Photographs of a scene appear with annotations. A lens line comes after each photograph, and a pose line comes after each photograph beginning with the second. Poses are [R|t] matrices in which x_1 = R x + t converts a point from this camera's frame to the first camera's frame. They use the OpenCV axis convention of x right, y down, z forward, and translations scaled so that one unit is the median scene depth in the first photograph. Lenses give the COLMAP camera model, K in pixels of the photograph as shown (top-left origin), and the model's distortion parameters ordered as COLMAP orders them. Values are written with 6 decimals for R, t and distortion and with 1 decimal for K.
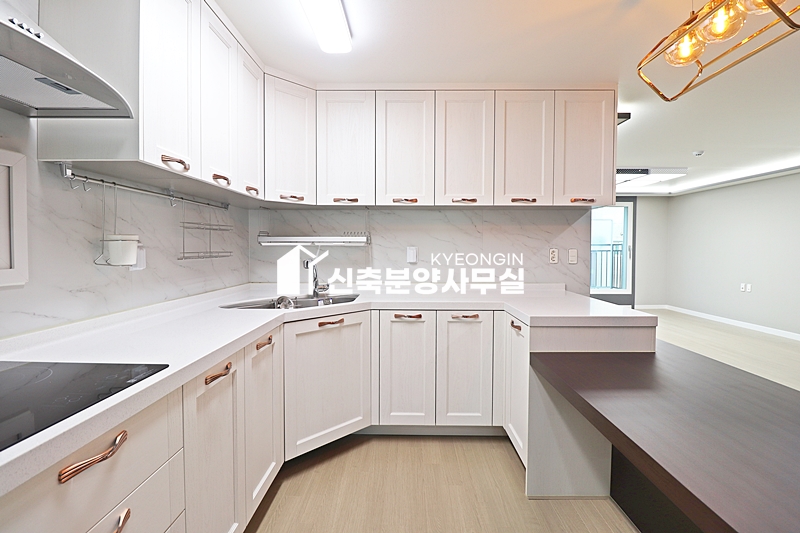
lens RADIAL K [[372.2, 0, 399.9], [0, 372.2, 257.1], [0, 0, 1]] dist [-0.001187, -0.014013]
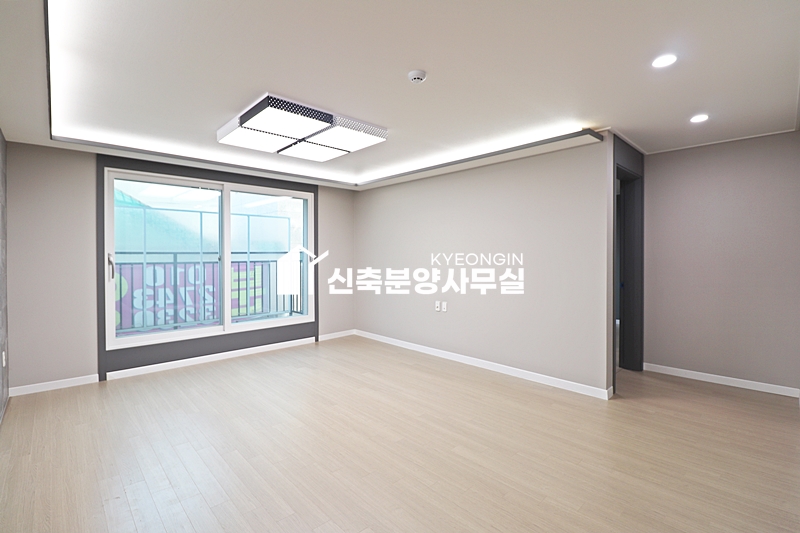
lens RADIAL K [[372.2, 0, 399.9], [0, 372.2, 257.1], [0, 0, 1]] dist [-0.001187, -0.014013]
pose [[0.715548, -0.011149, 0.698475, 0.721260], [0.024133, 0.999670, -0.008766, -0.041882], [-0.698147, 0.023129, 0.715581, 1.100885]]
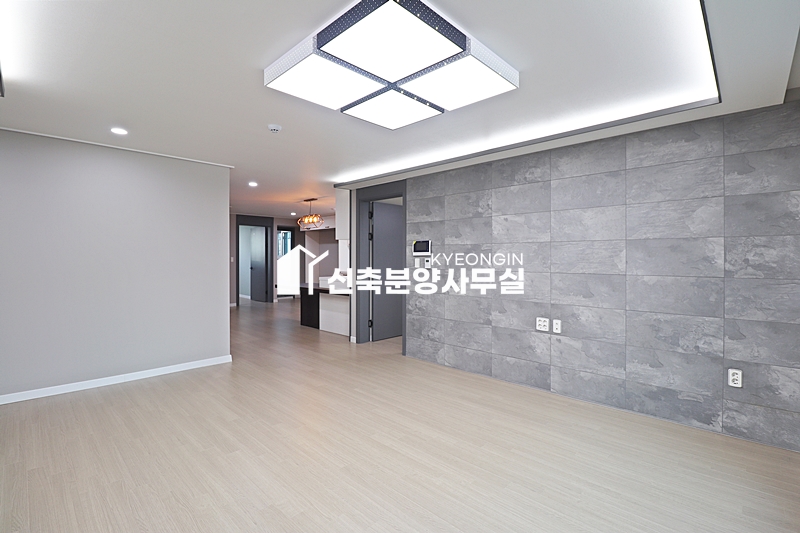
lens RADIAL K [[370.9, 0, 400.9], [0, 370.9, 255.8], [0, 0, 1]] dist [-0.015109, -0.000547]
pose [[-0.677708, -0.003024, -0.735325, 1.986674], [-0.021274, 0.999654, 0.015497, -0.082518], [0.735023, 0.026145, -0.677538, 2.843661]]
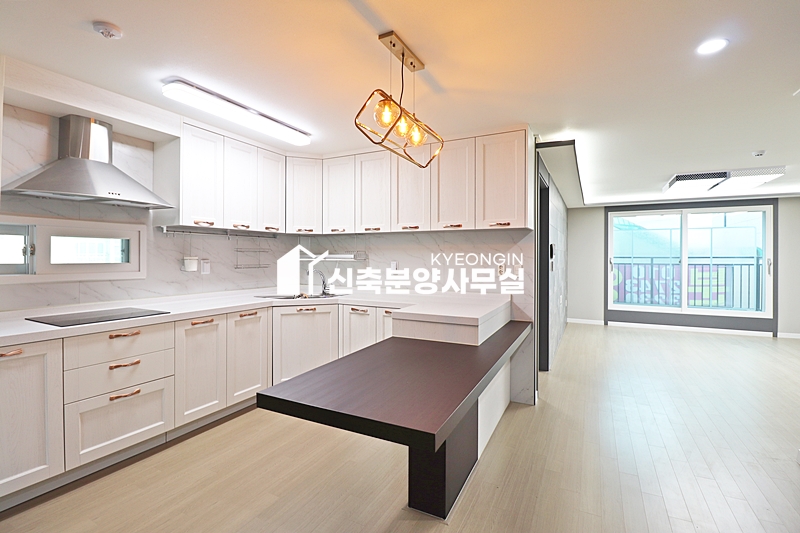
lens RADIAL K [[372.2, 0, 399.9], [0, 372.2, 257.1], [0, 0, 1]] dist [-0.001187, -0.014013]
pose [[0.899491, -0.000472, -0.436938, 0.723027], [-0.012187, 0.999583, -0.026169, -0.010056], [0.436768, 0.028864, 0.899111, -0.221576]]
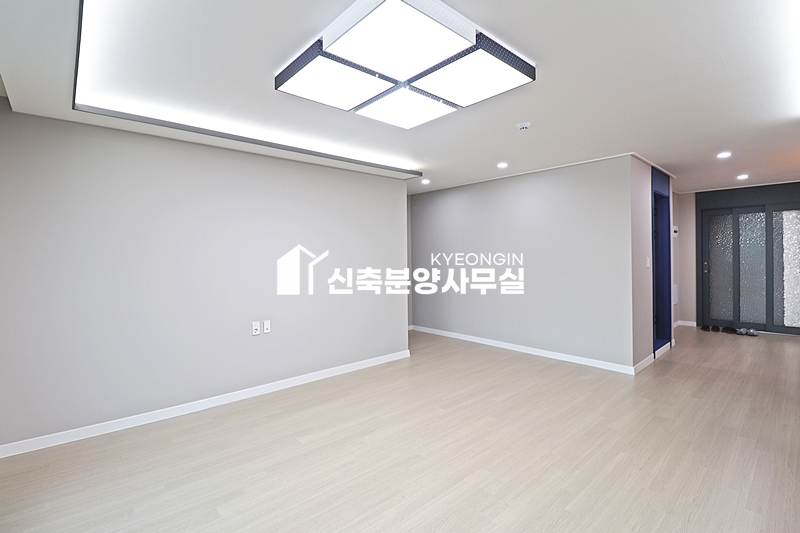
lens RADIAL K [[372.2, 0, 399.9], [0, 372.2, 257.1], [0, 0, 1]] dist [-0.001187, -0.014013]
pose [[-0.682274, 0.001916, 0.731094, 0.767578], [0.027937, 0.999335, 0.023453, -0.092445], [-0.730563, 0.036426, -0.681873, 2.827226]]
